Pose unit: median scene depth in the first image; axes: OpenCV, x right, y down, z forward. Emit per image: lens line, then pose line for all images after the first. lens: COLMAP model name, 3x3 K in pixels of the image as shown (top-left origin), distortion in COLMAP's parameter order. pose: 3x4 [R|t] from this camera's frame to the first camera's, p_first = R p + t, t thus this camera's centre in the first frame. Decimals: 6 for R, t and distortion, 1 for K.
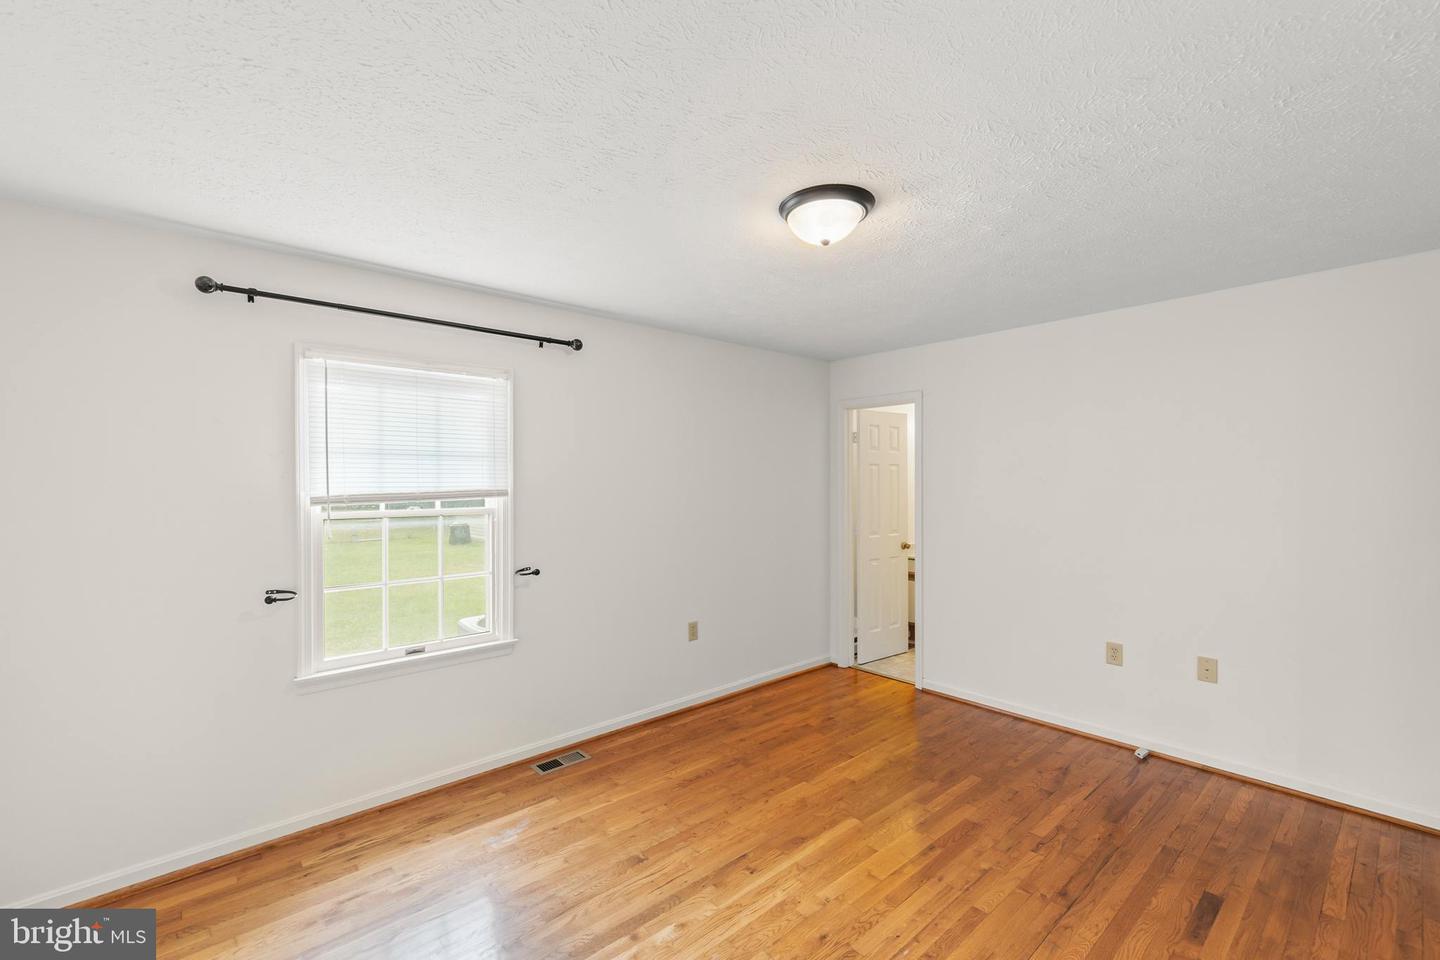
lens RADIAL K [[612.6, 0, 717.4], [0, 612.6, 482.5], [0, 0, 1]] dist [0.000909, 0.000030]
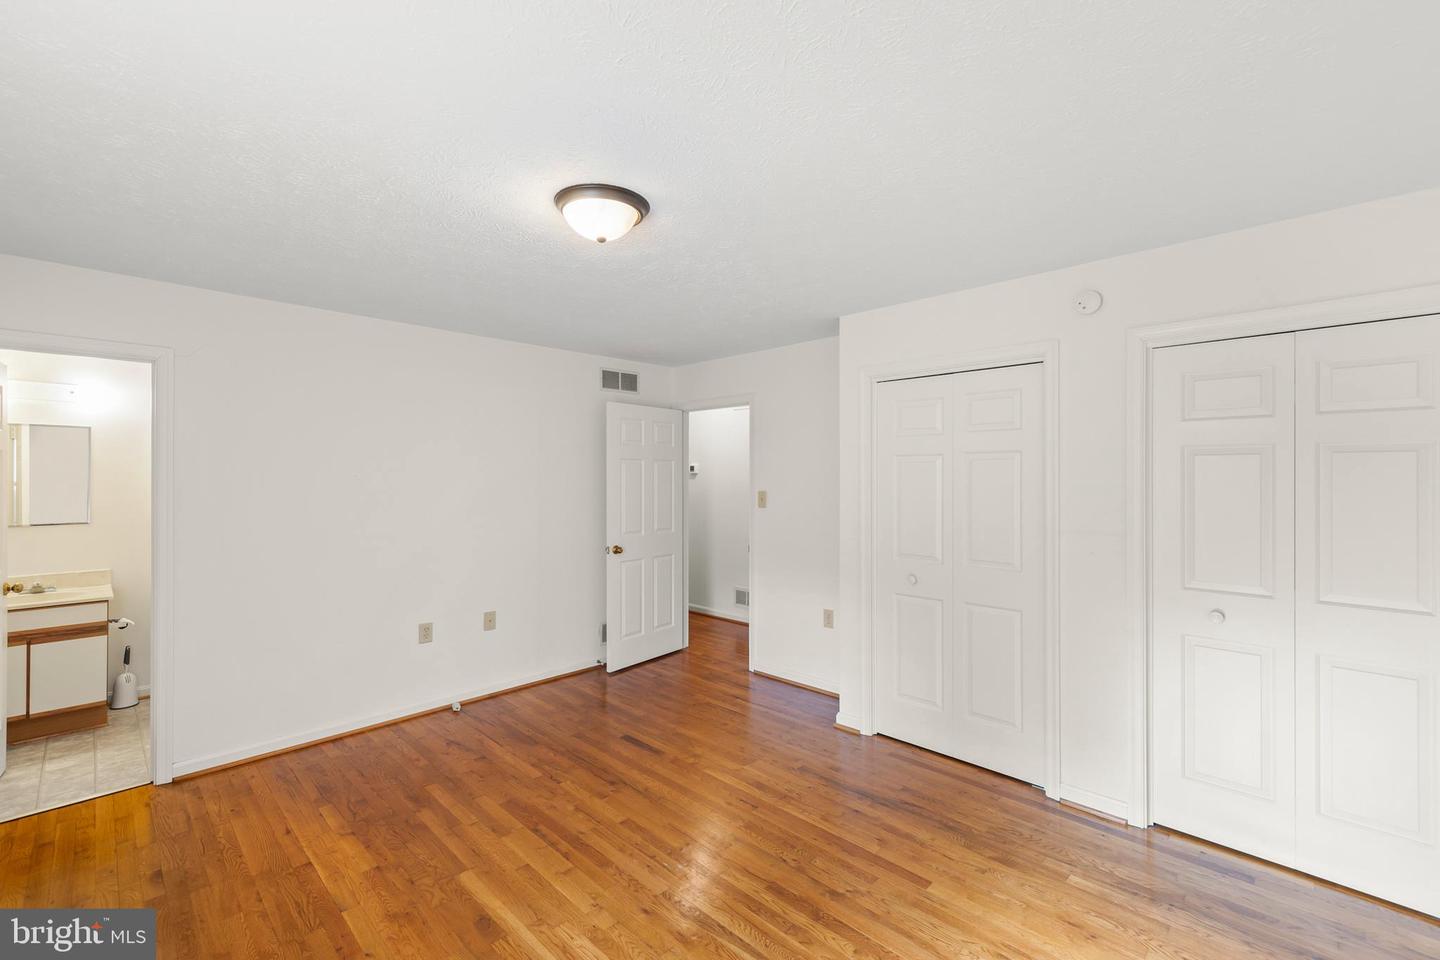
lens RADIAL K [[612.6, 0, 724.2], [0, 612.6, 470.3], [0, 0, 1]] dist [0.000909, 0.000030]
pose [[-0.080546, 0.013224, 0.996663, -0.608871], [0.005997, 0.999900, -0.012783, -0.000476], [-0.996733, 0.004947, -0.080617, 0.642991]]
